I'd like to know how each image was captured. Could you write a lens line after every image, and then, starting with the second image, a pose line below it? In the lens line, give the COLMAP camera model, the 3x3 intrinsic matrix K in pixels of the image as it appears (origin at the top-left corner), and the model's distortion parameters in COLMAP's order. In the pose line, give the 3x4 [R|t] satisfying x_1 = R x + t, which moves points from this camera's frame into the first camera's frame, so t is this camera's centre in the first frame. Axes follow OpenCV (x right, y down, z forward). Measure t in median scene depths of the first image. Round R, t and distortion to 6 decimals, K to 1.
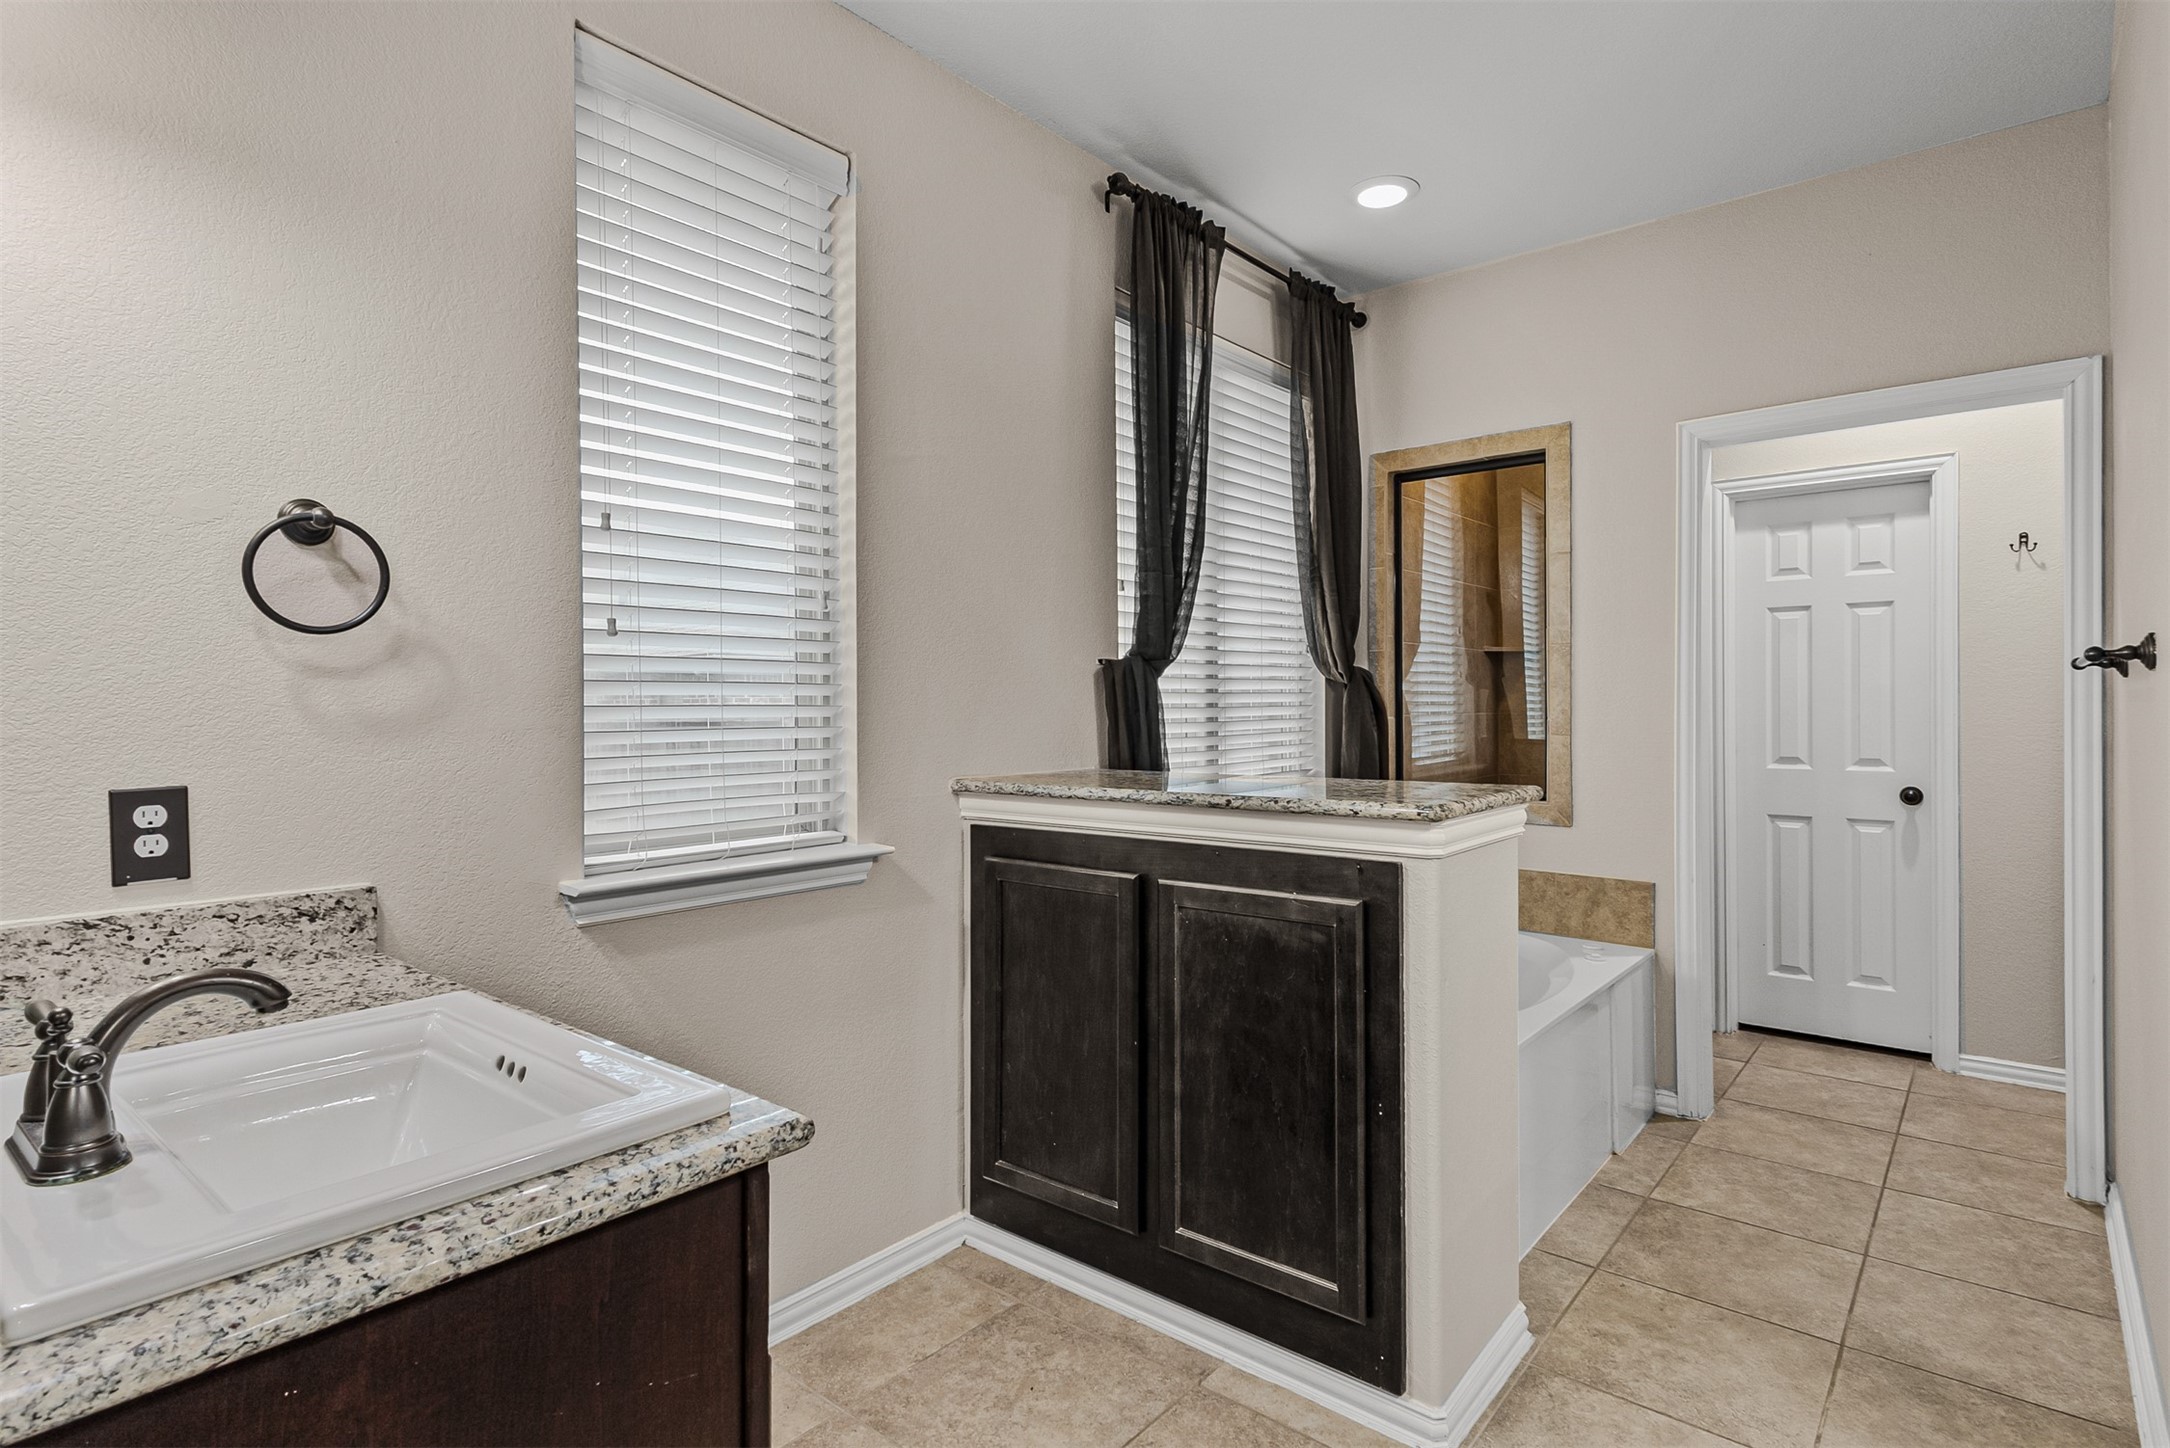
lens RADIAL K [[1079.9, 0, 1101.4], [0, 1079.9, 715.1], [0, 0, 1]] dist [0.018961, 0.001112]
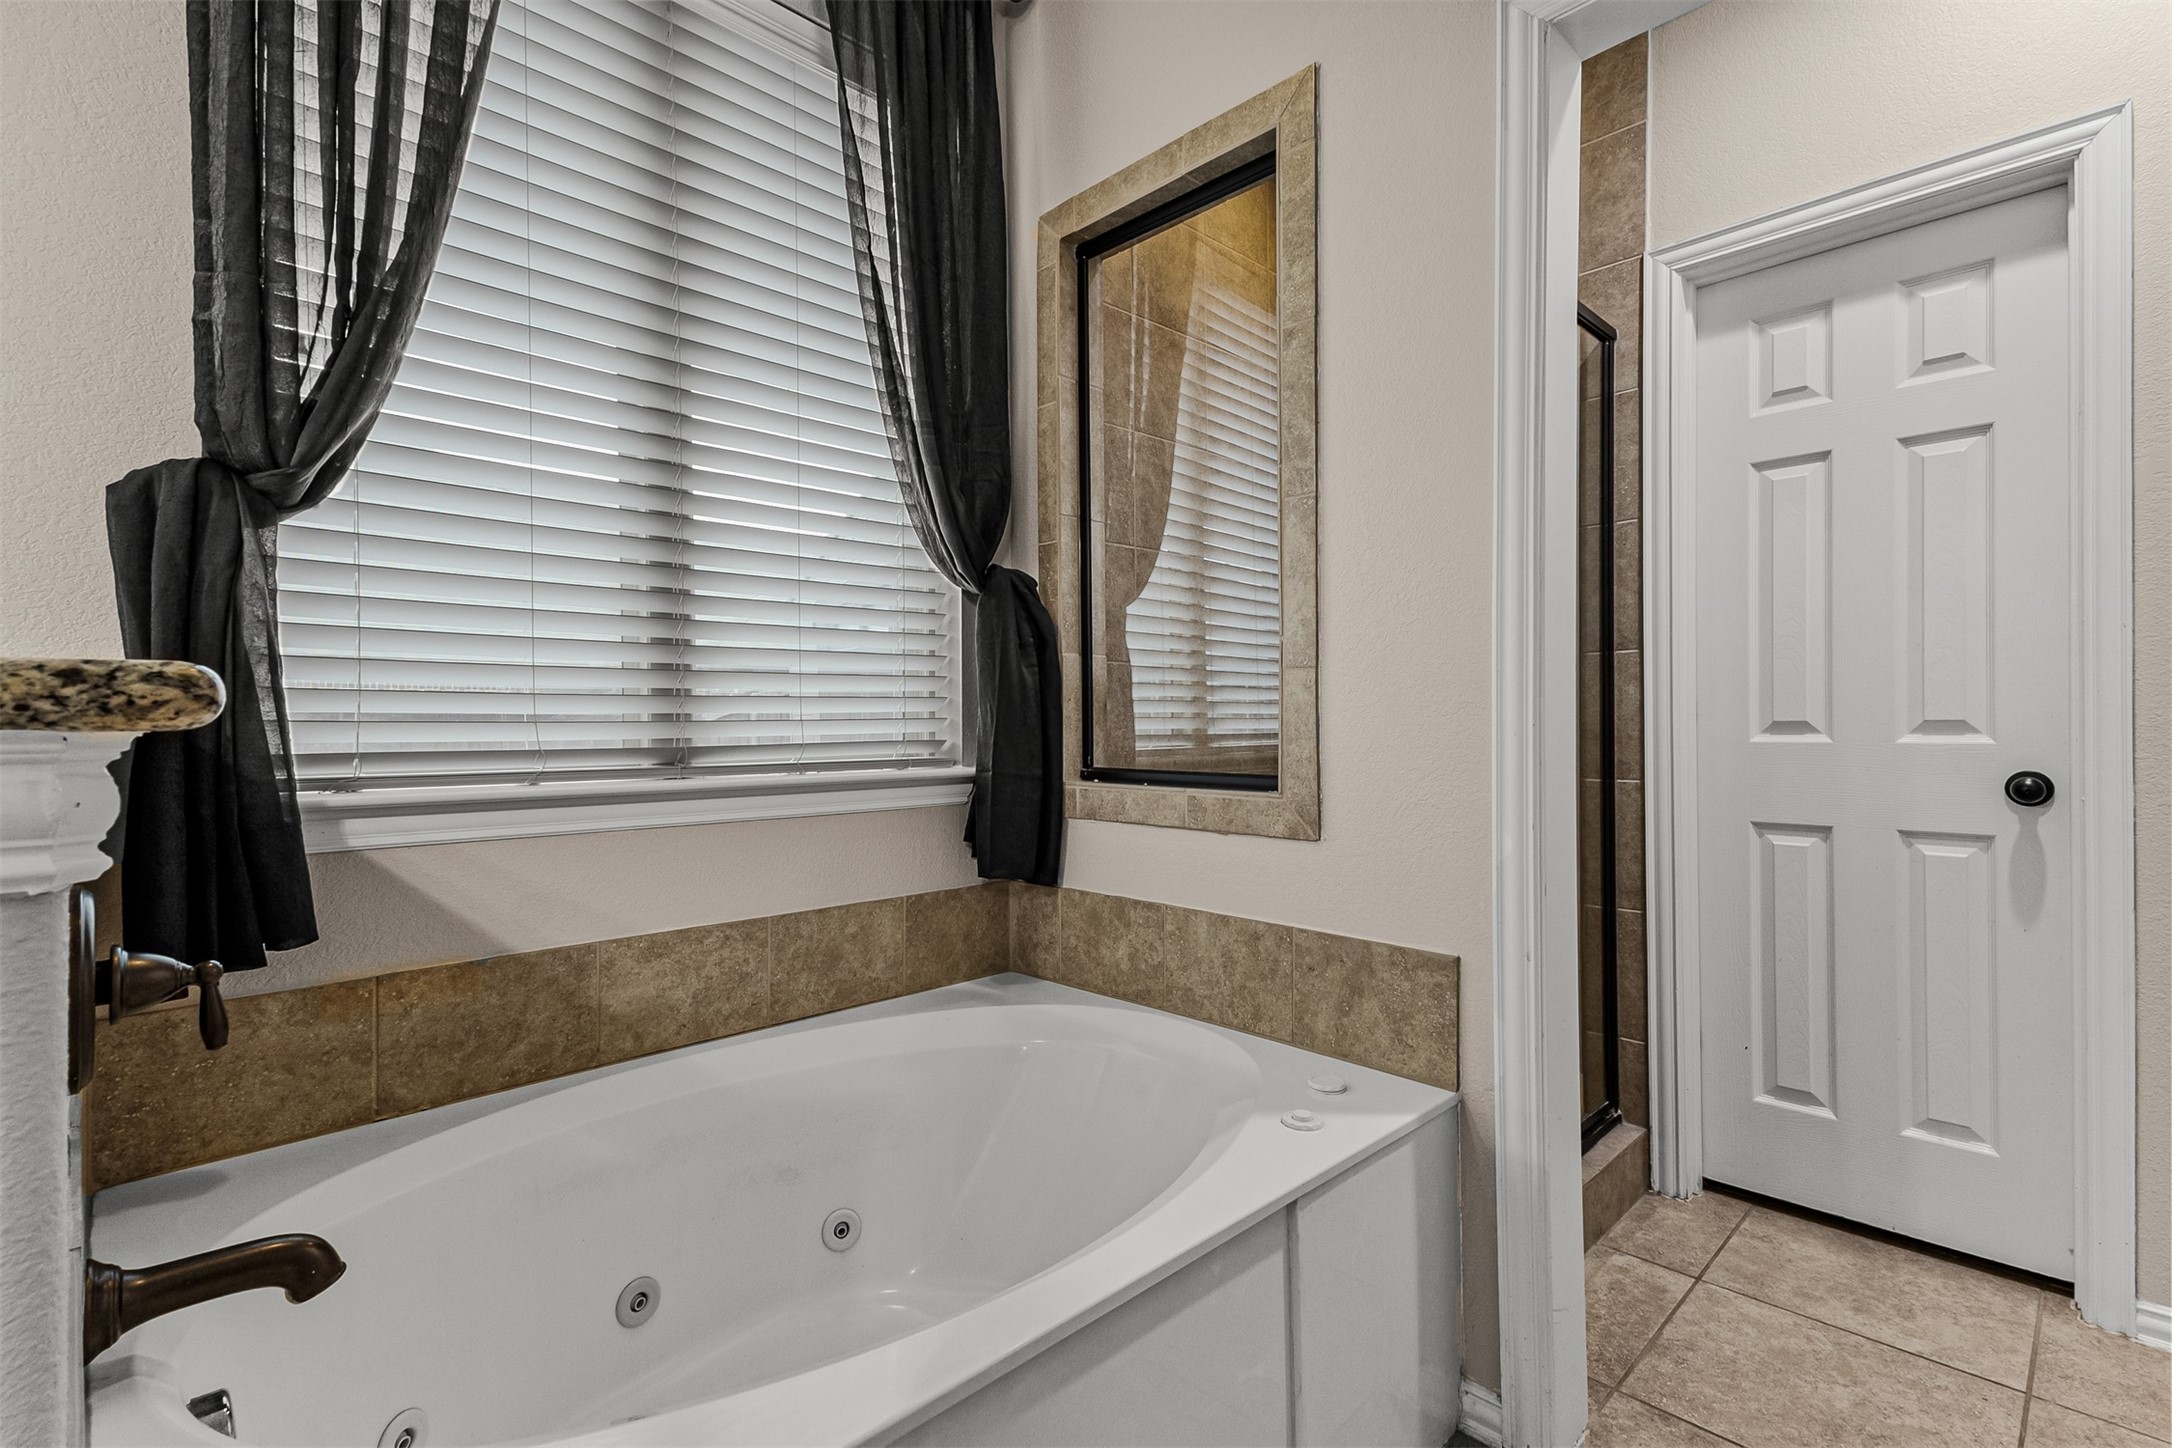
lens RADIAL K [[1003.4, 0, 1068.6], [0, 1003.4, 722.6], [0, 0, 1]] dist [0.028103, -0.005811]
pose [[0.994070, -0.001031, -0.108735, 0.330999], [0.000861, 0.999998, -0.001609, 0.041867], [0.108737, 0.001506, 0.994069, 0.453129]]
